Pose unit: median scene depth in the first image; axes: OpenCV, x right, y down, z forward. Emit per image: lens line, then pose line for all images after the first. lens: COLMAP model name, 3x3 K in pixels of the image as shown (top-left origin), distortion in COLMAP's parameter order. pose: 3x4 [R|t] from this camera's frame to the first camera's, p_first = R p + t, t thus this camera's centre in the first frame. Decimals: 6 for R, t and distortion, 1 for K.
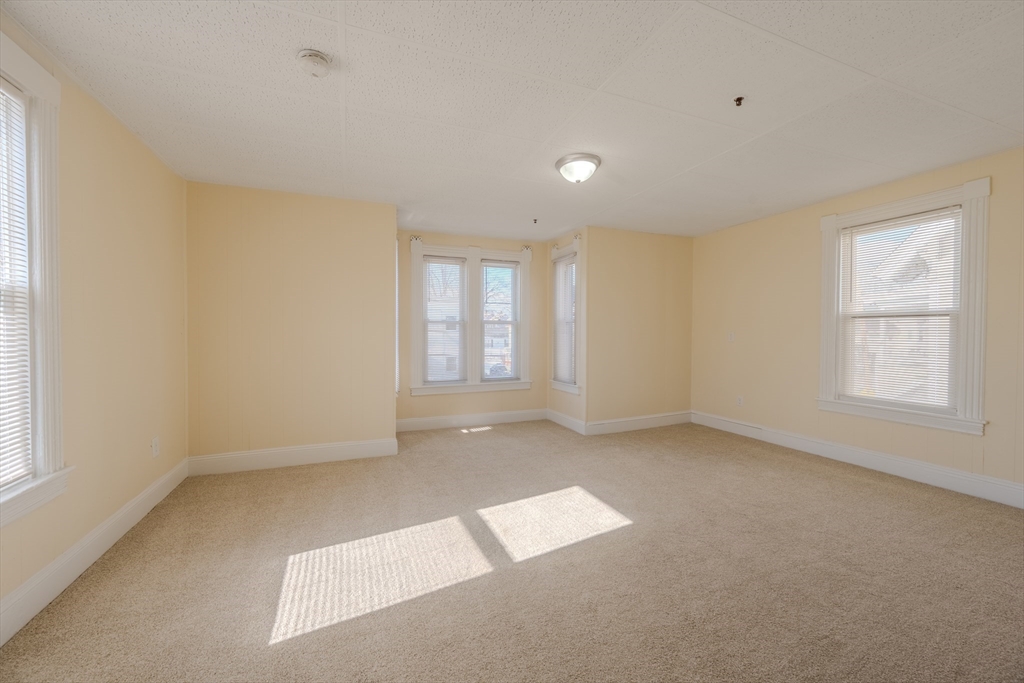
lens RADIAL K [[402.6, 0, 512.0], [0, 402.6, 341.5], [0, 0, 1]] dist [-0.001233, -0.000105]
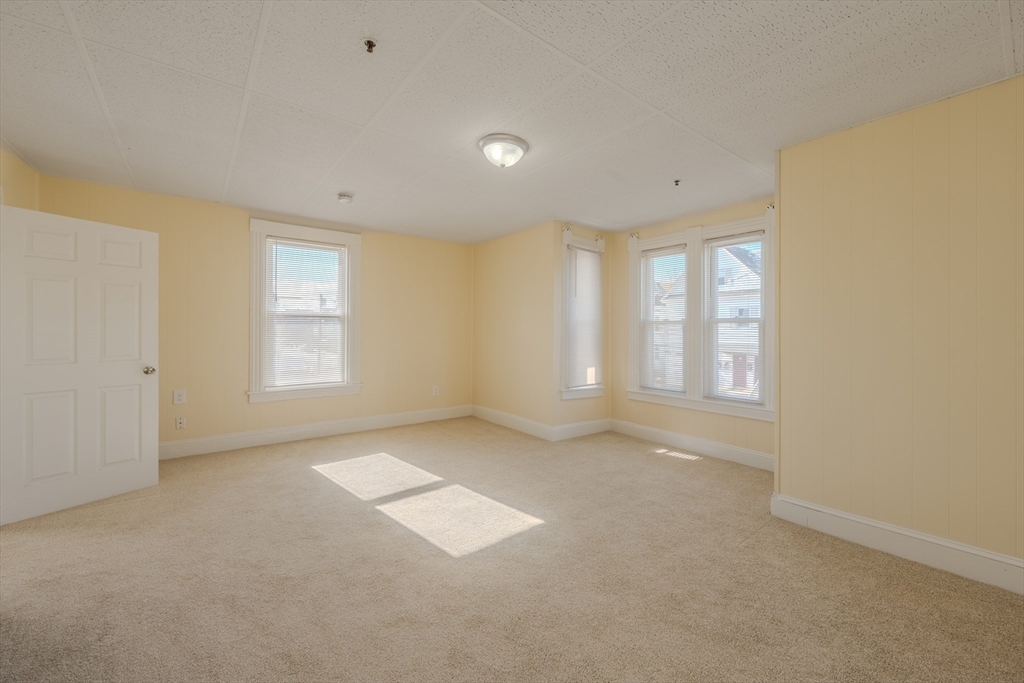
lens RADIAL K [[408.5, 0, 513.4], [0, 408.5, 337.2], [0, 0, 1]] dist [0.000345, -0.000077]
pose [[0.268414, 0.018570, -0.963125, 0.836989], [-0.028631, 0.999526, 0.011293, -0.022725], [0.962878, 0.024544, 0.268818, 0.625470]]
